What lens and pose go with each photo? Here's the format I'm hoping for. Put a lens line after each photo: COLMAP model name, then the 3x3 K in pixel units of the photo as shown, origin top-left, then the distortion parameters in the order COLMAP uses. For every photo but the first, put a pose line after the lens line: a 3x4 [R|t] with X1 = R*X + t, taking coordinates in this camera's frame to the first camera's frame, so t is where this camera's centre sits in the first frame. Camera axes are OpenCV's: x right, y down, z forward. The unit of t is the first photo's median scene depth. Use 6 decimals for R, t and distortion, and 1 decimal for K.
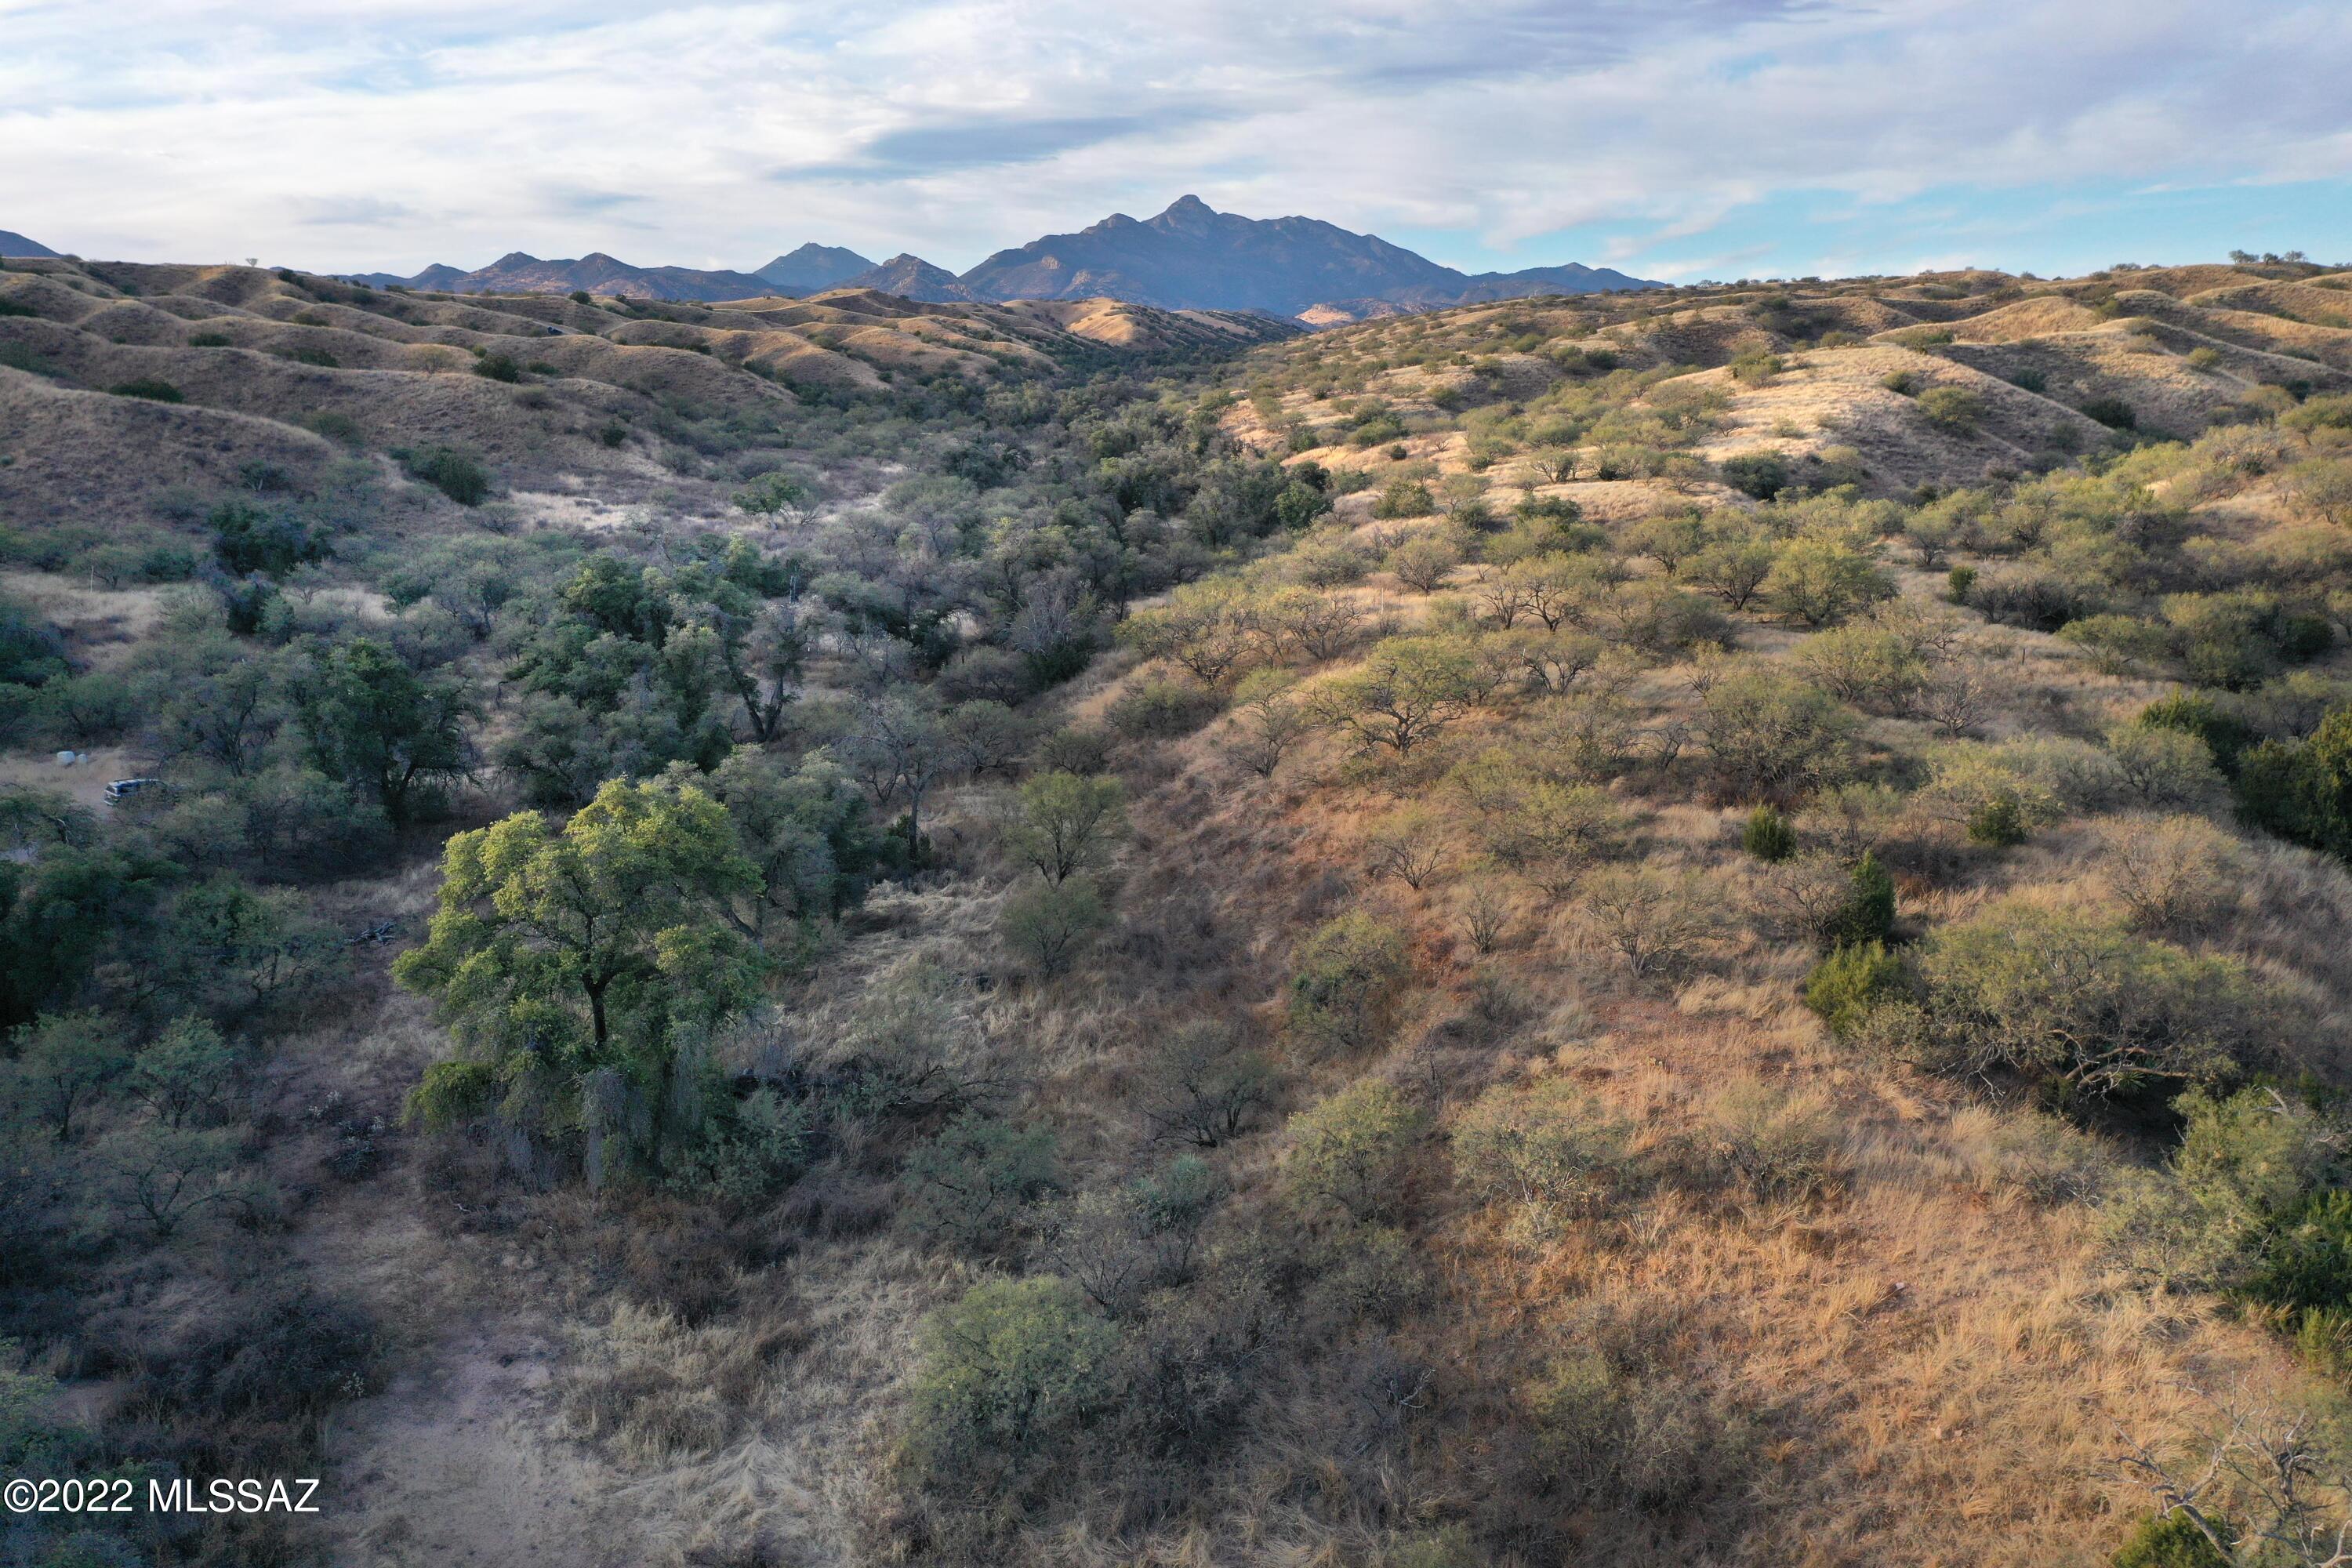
lens RADIAL K [[1856.5, 0, 1161.8], [0, 1856.5, 775.8], [0, 0, 1]] dist [-0.005864, 0.007116]
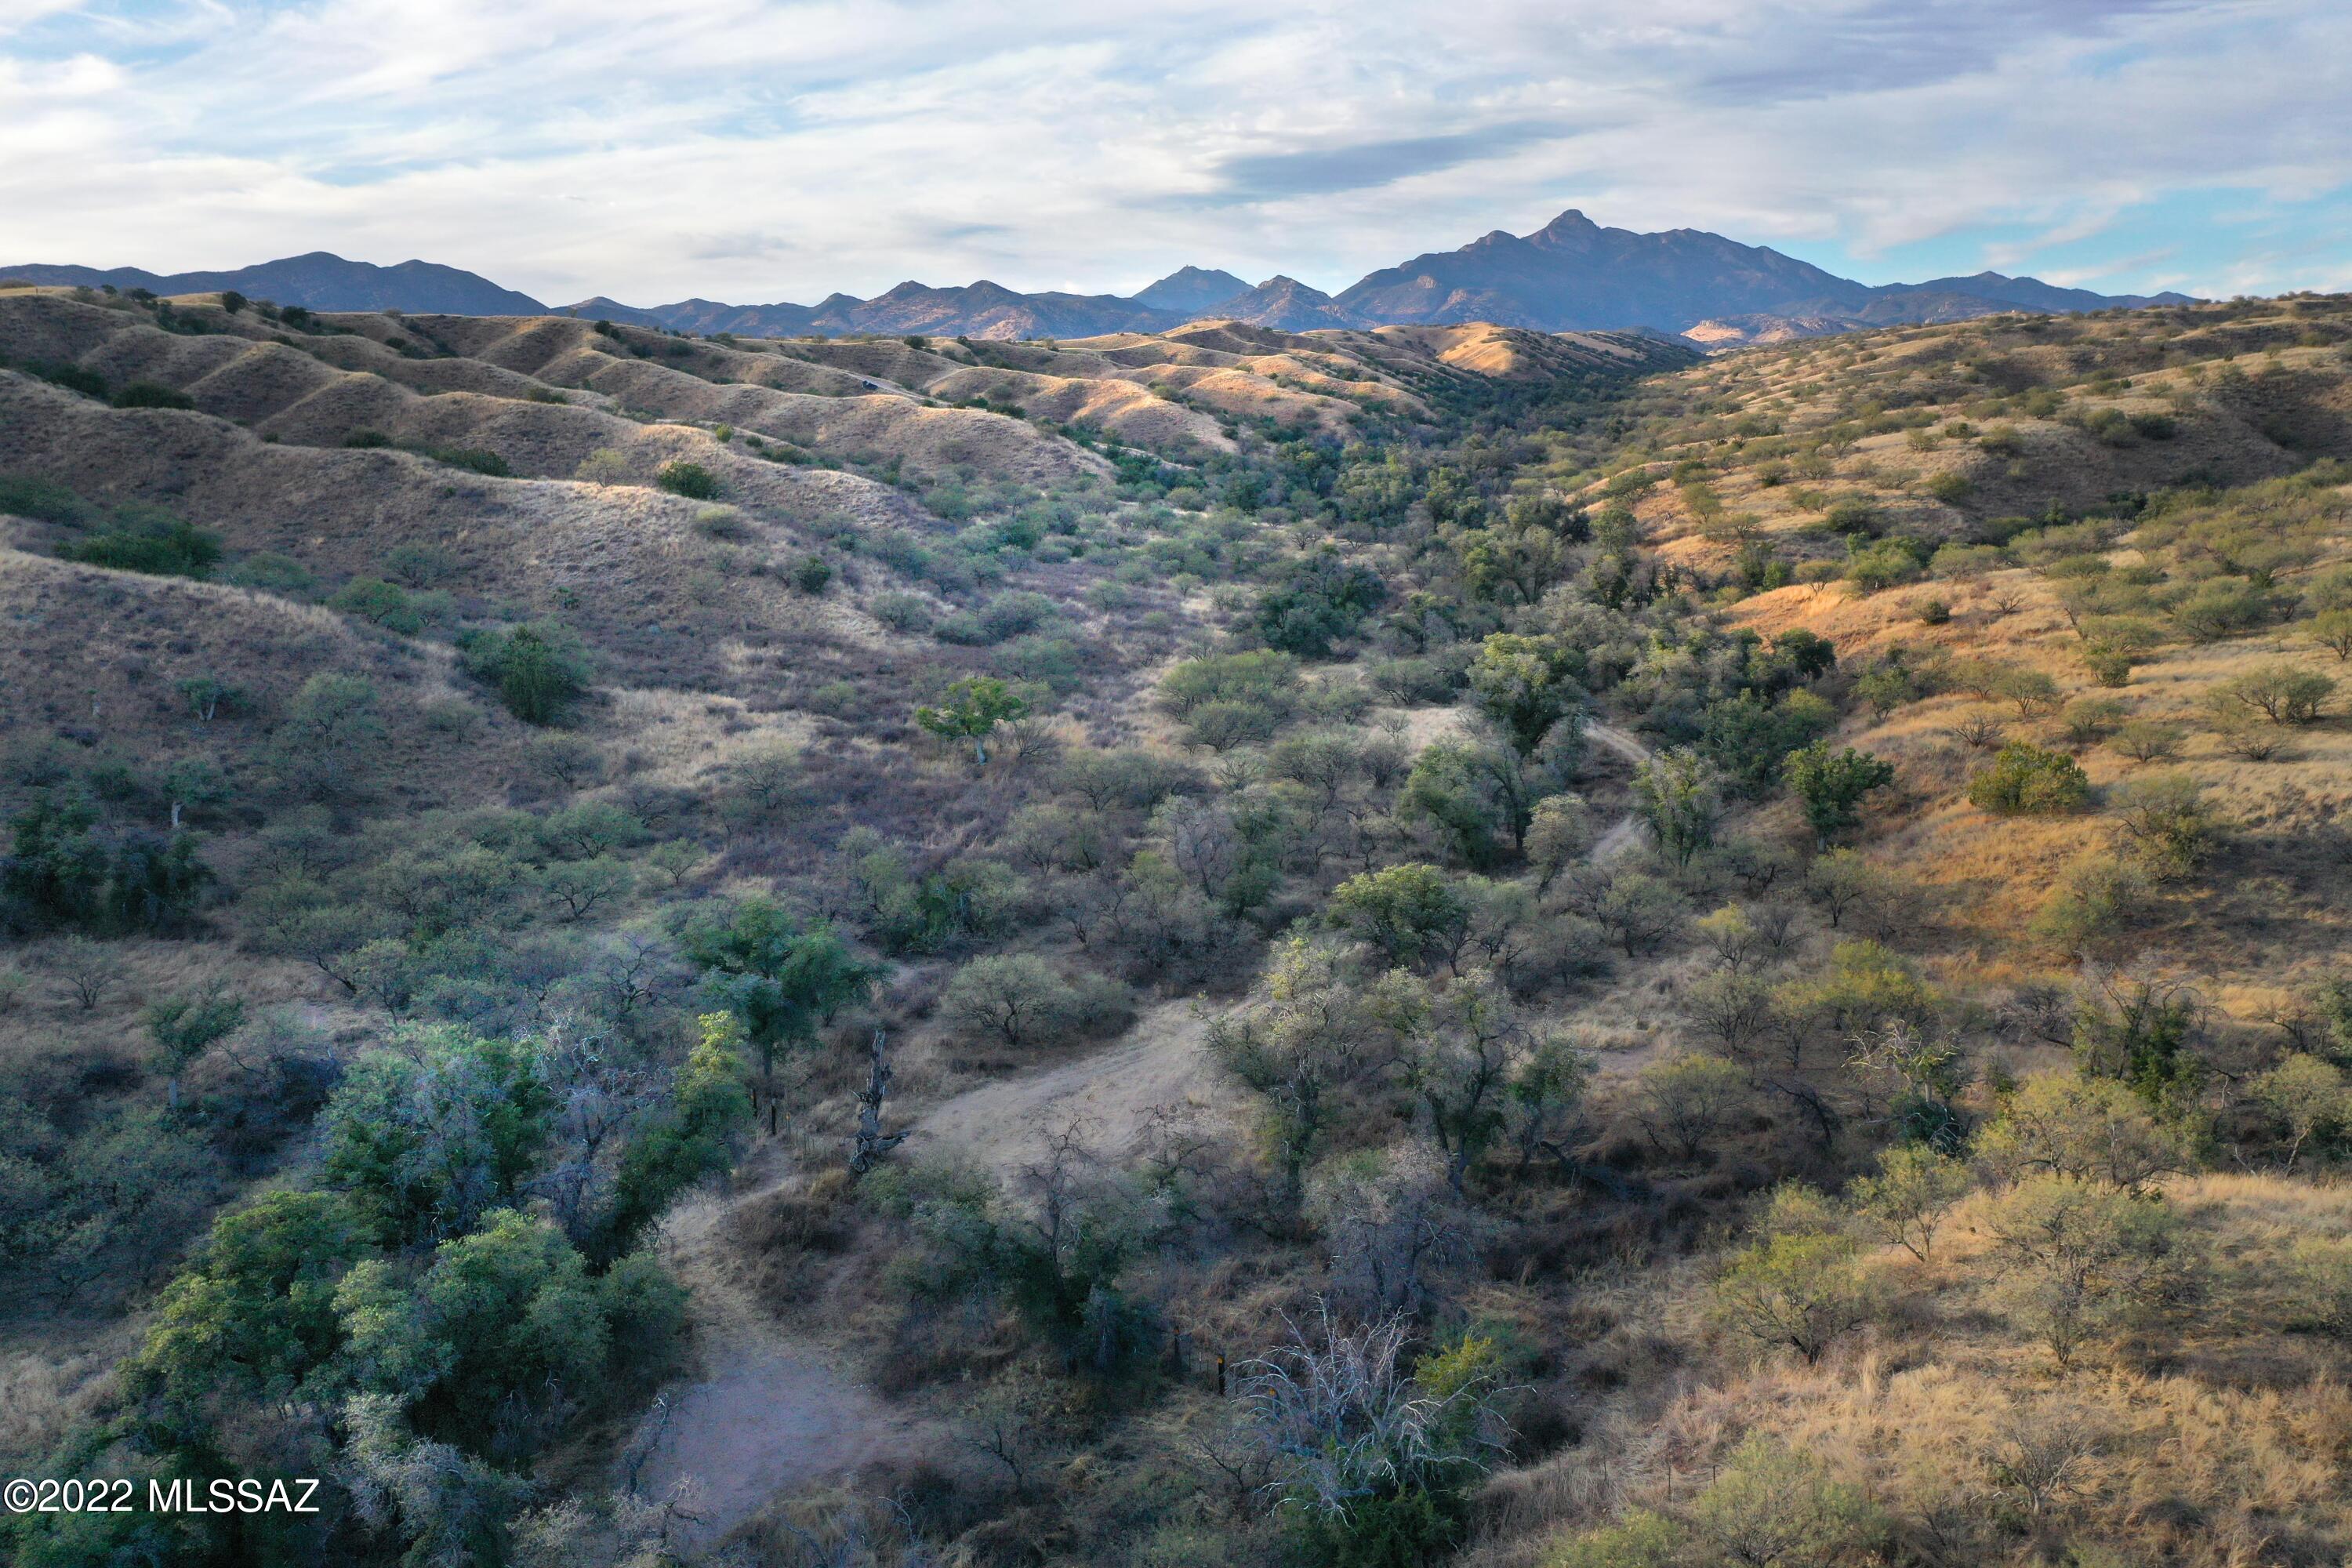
lens RADIAL K [[1856.5, 0, 1171.6], [0, 1856.5, 763.7], [0, 0, 1]] dist [-0.005864, 0.007116]
pose [[0.981869, 0.030212, -0.187140, -0.005541], [-0.033151, 0.999371, -0.012596, -0.036818], [0.186641, 0.018571, 0.982253, 0.106571]]
